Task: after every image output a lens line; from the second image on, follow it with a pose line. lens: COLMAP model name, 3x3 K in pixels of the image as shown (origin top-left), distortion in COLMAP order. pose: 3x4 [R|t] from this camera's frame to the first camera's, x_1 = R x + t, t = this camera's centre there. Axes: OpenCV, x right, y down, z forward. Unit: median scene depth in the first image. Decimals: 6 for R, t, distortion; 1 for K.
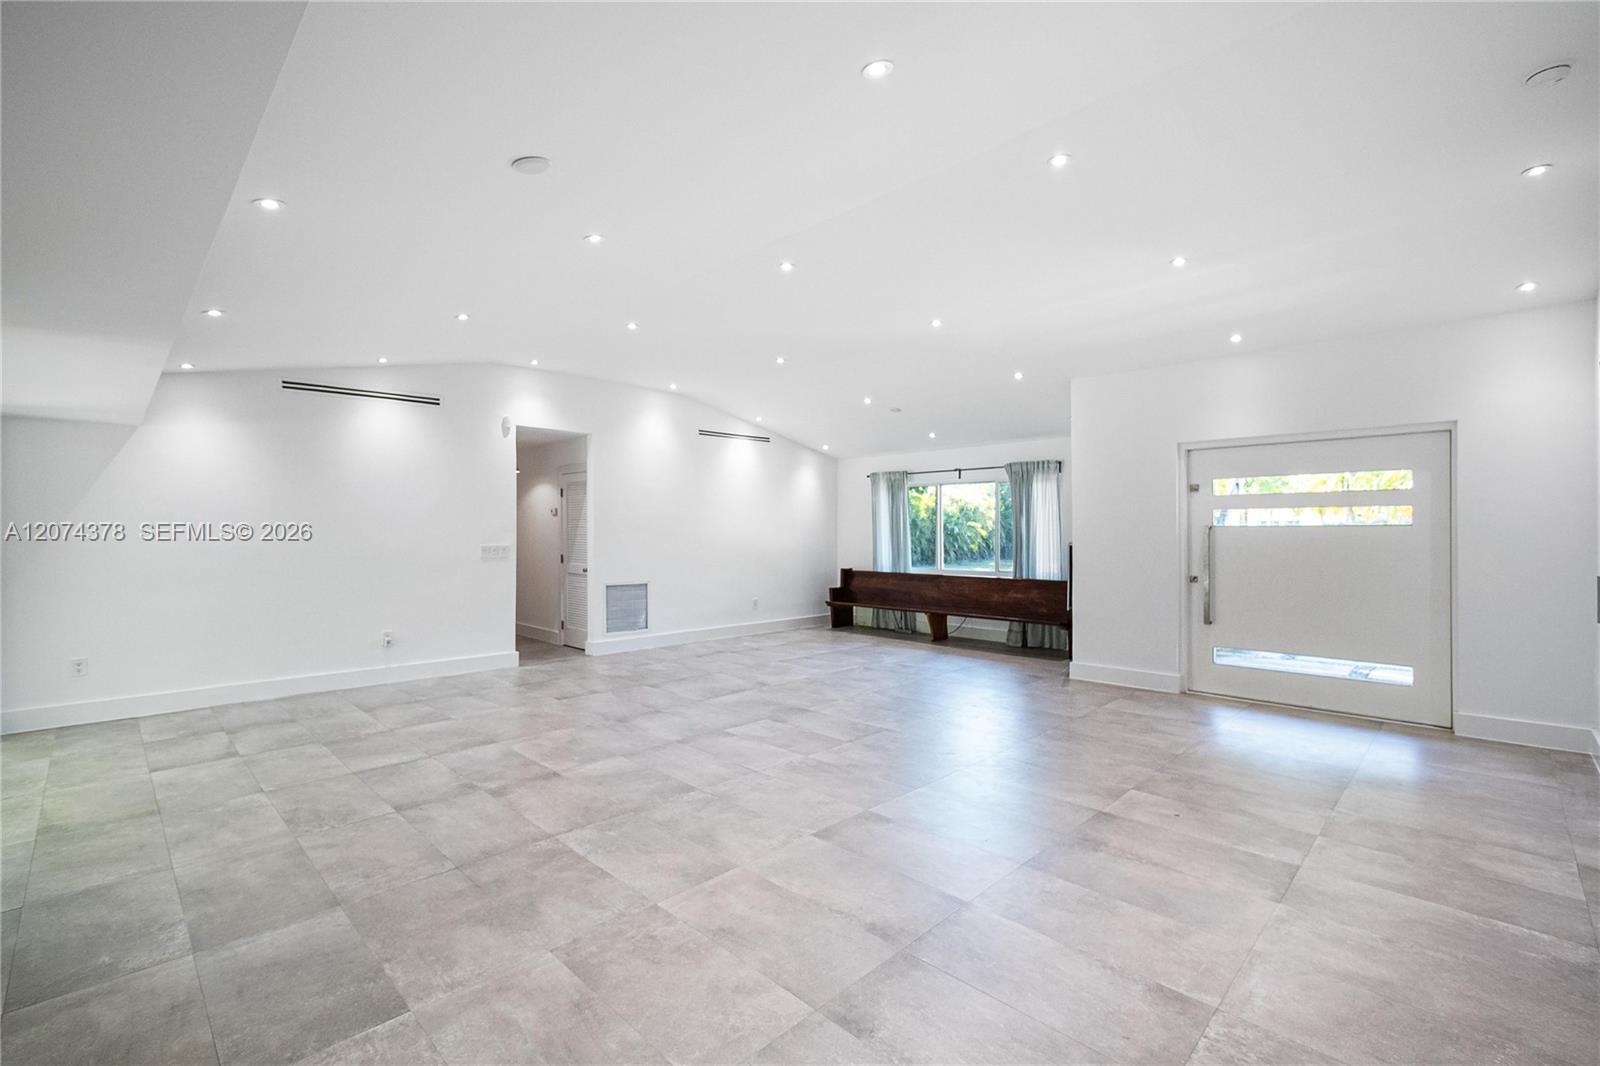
lens RADIAL K [[711.6, 0, 791.1], [0, 711.6, 530.1], [0, 0, 1]] dist [0.002270, -0.002011]
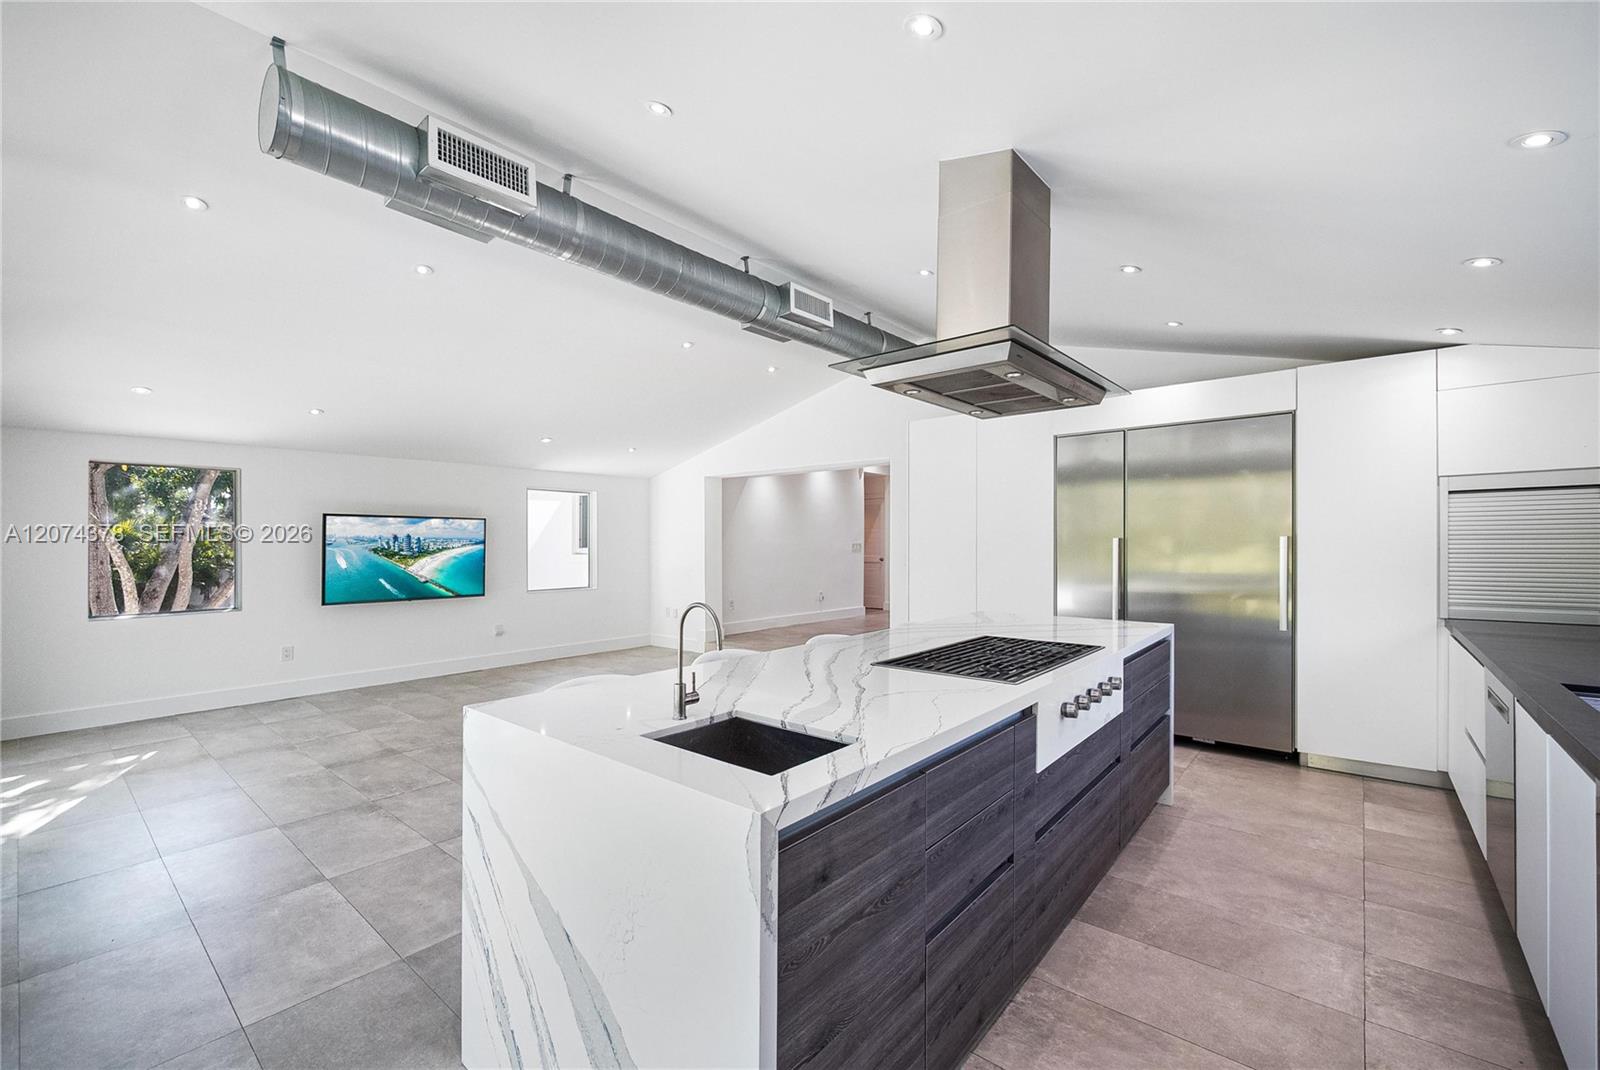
lens RADIAL K [[660.5, 0, 801.4], [0, 660.5, 541.5], [0, 0, 1]] dist [-0.004662, 0.000889]
pose [[0.994865, -0.000781, 0.101211, -1.251218], [0.000783, 1.000000, 0.000024, 0.028366], [-0.101211, 0.000056, 0.994865, -1.005984]]
